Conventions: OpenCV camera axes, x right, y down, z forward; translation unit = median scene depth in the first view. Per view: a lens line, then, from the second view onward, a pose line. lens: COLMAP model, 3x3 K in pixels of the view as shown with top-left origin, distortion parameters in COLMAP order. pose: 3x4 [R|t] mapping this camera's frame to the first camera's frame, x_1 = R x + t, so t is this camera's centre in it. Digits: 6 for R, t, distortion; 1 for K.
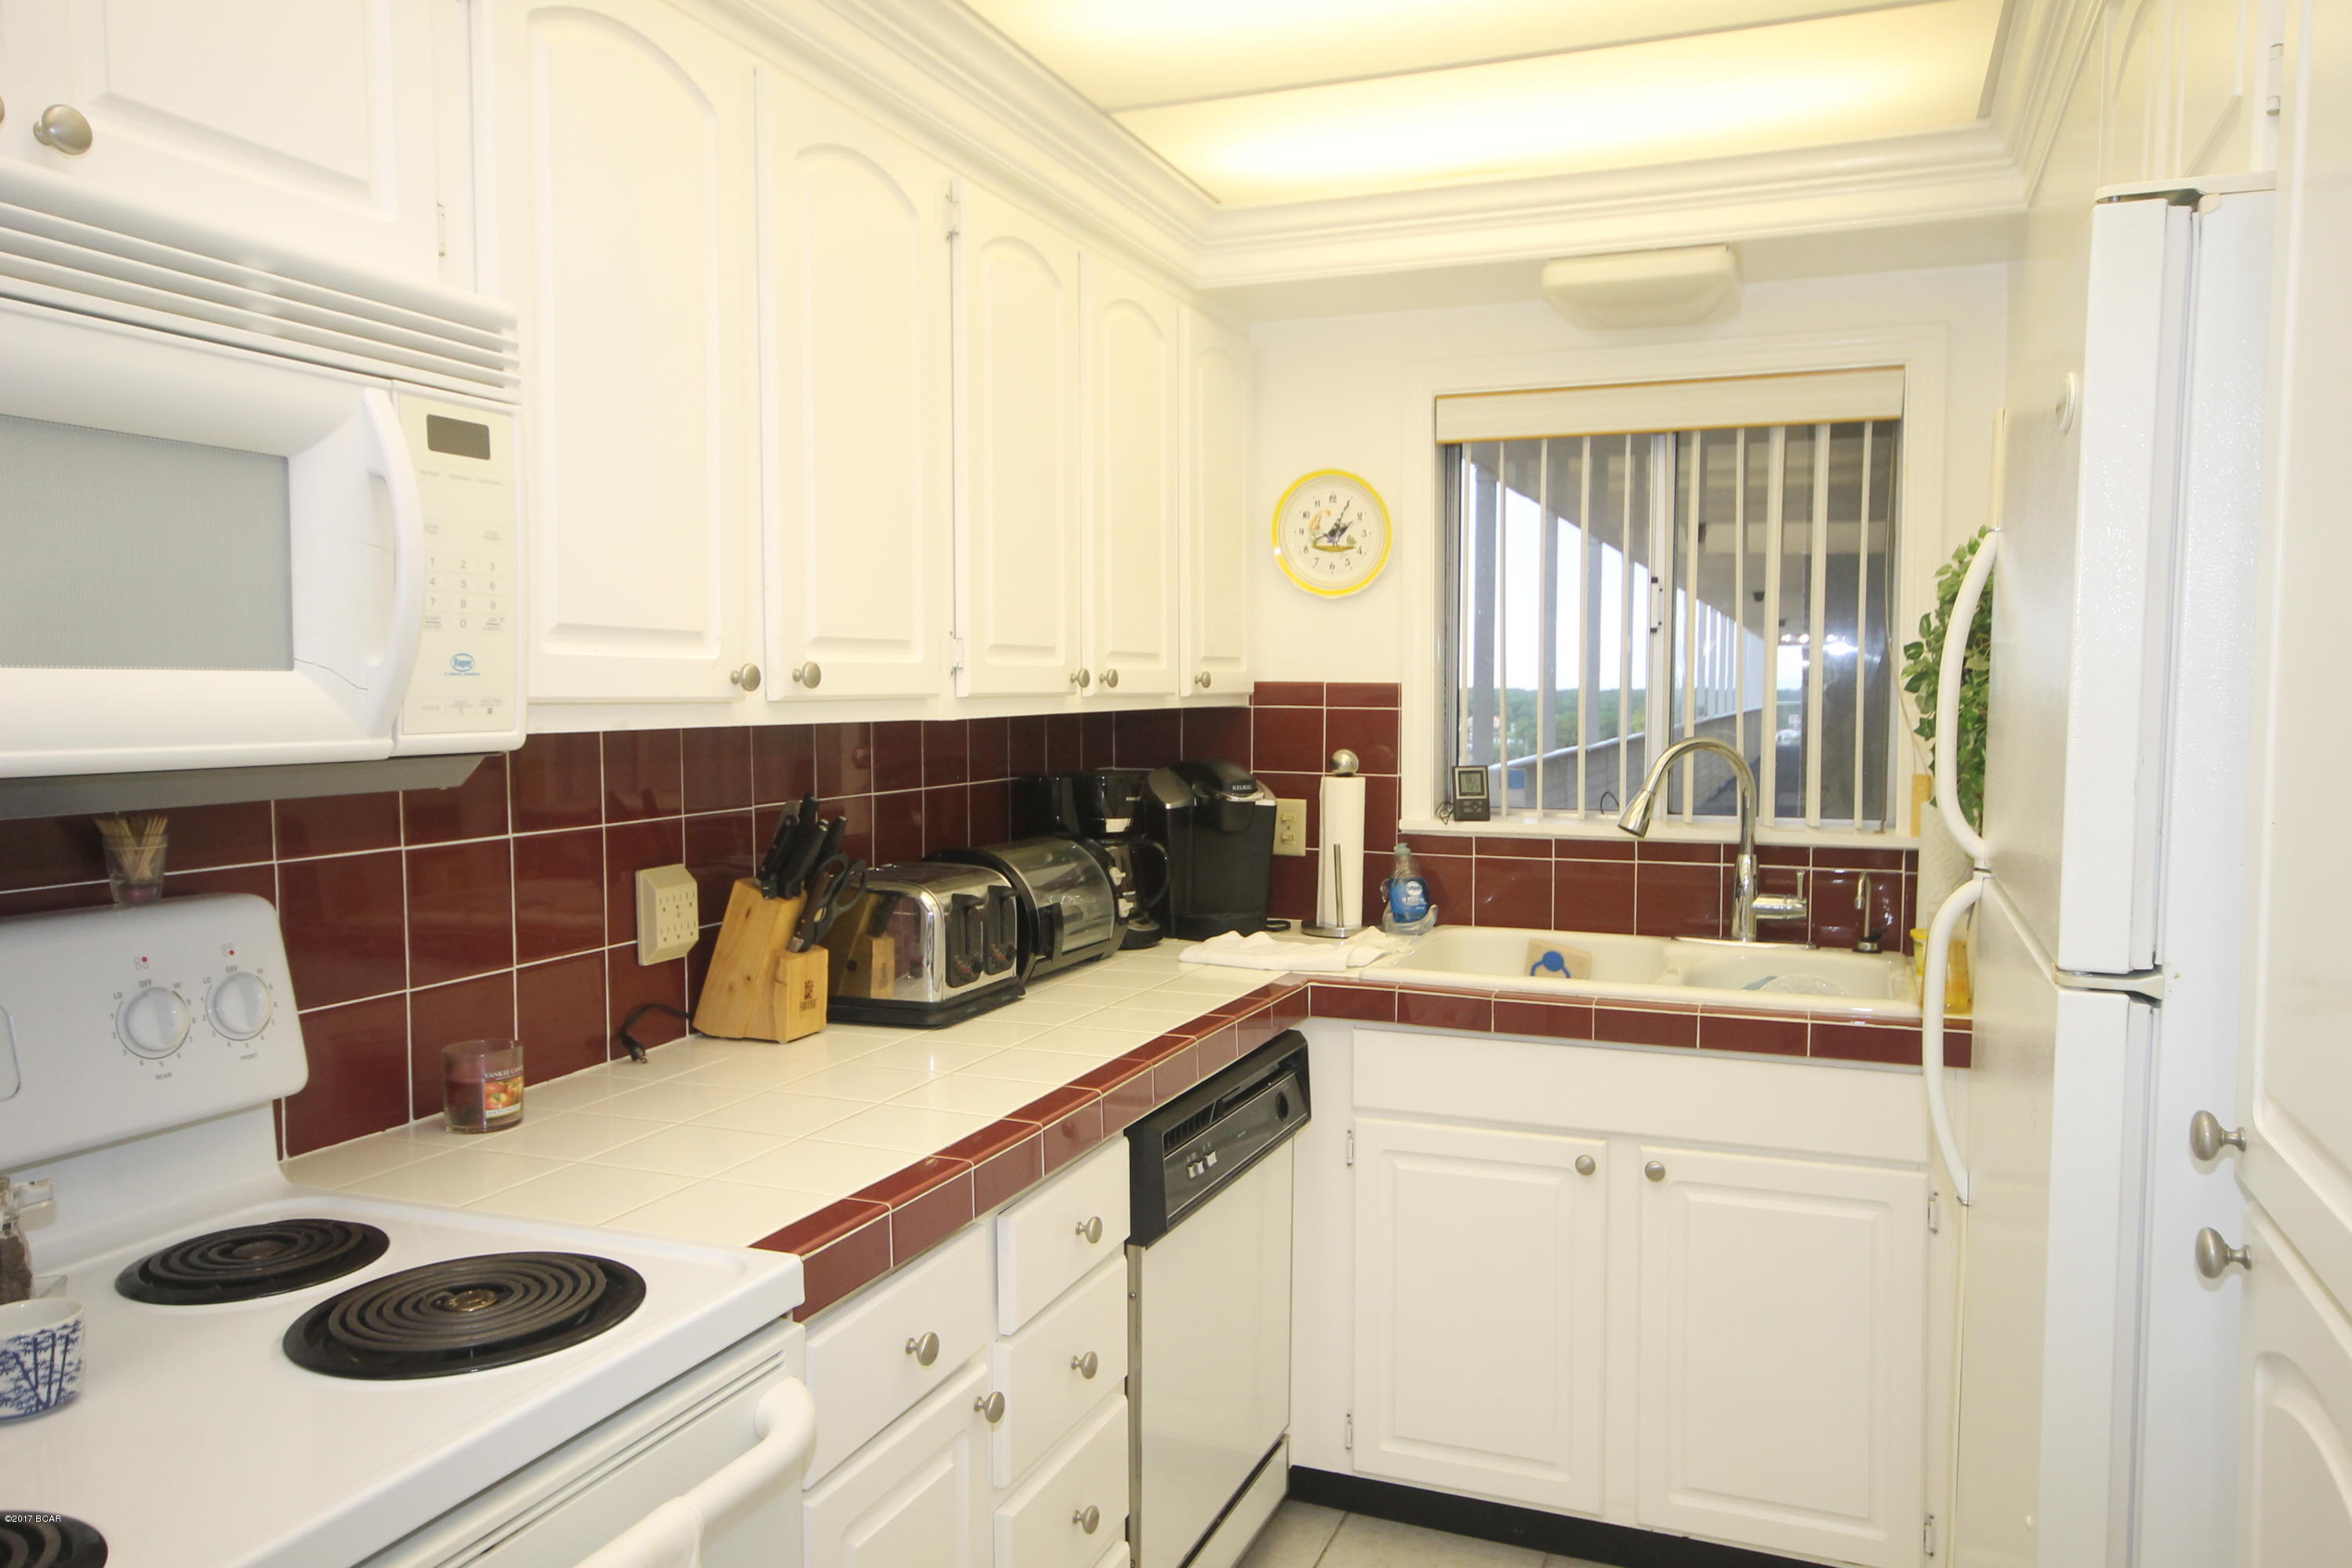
lens RADIAL K [[1739.5, 0, 1253.1], [0, 1739.5, 773.2], [0, 0, 1]] dist [0.017354, 0.008403]
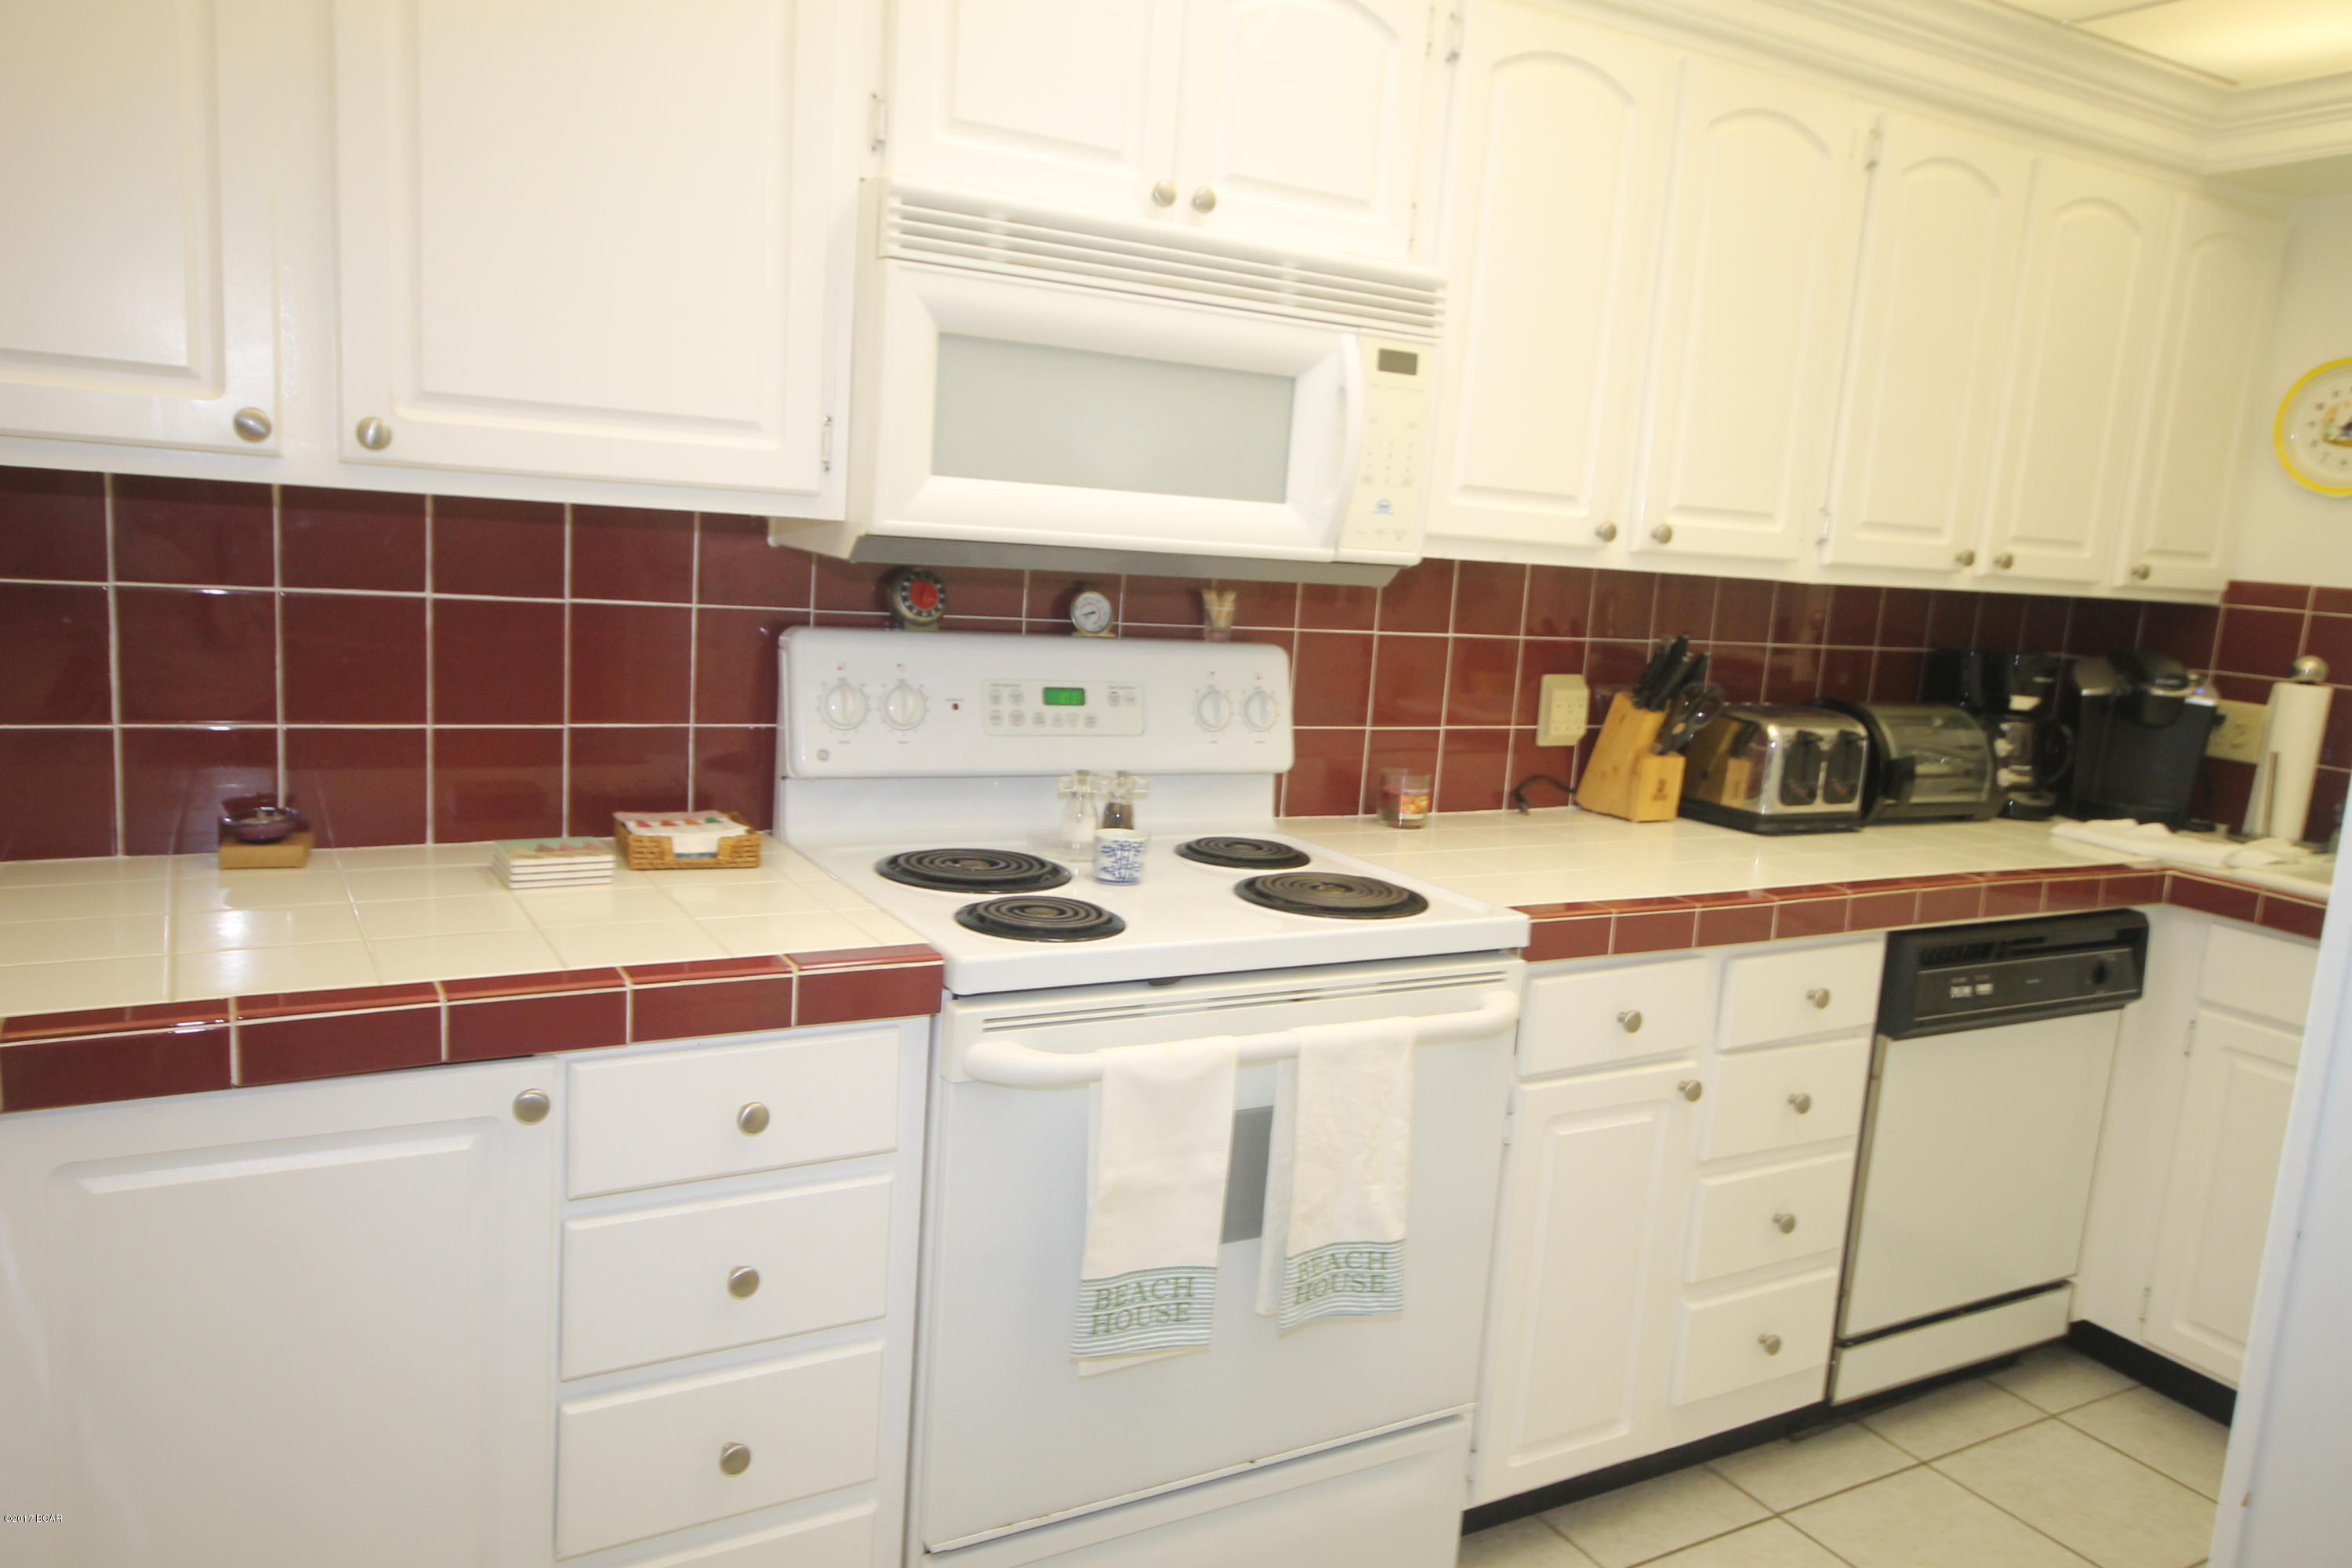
lens RADIAL K [[1739.5, 0, 1136.2], [0, 1739.5, 793.6], [0, 0, 1]] dist [0.017354, 0.008403]
pose [[0.766698, 0.157629, -0.622357, 0.244358], [-0.104611, 0.987108, 0.121140, 0.016134], [0.633428, -0.027773, 0.773303, -0.228238]]
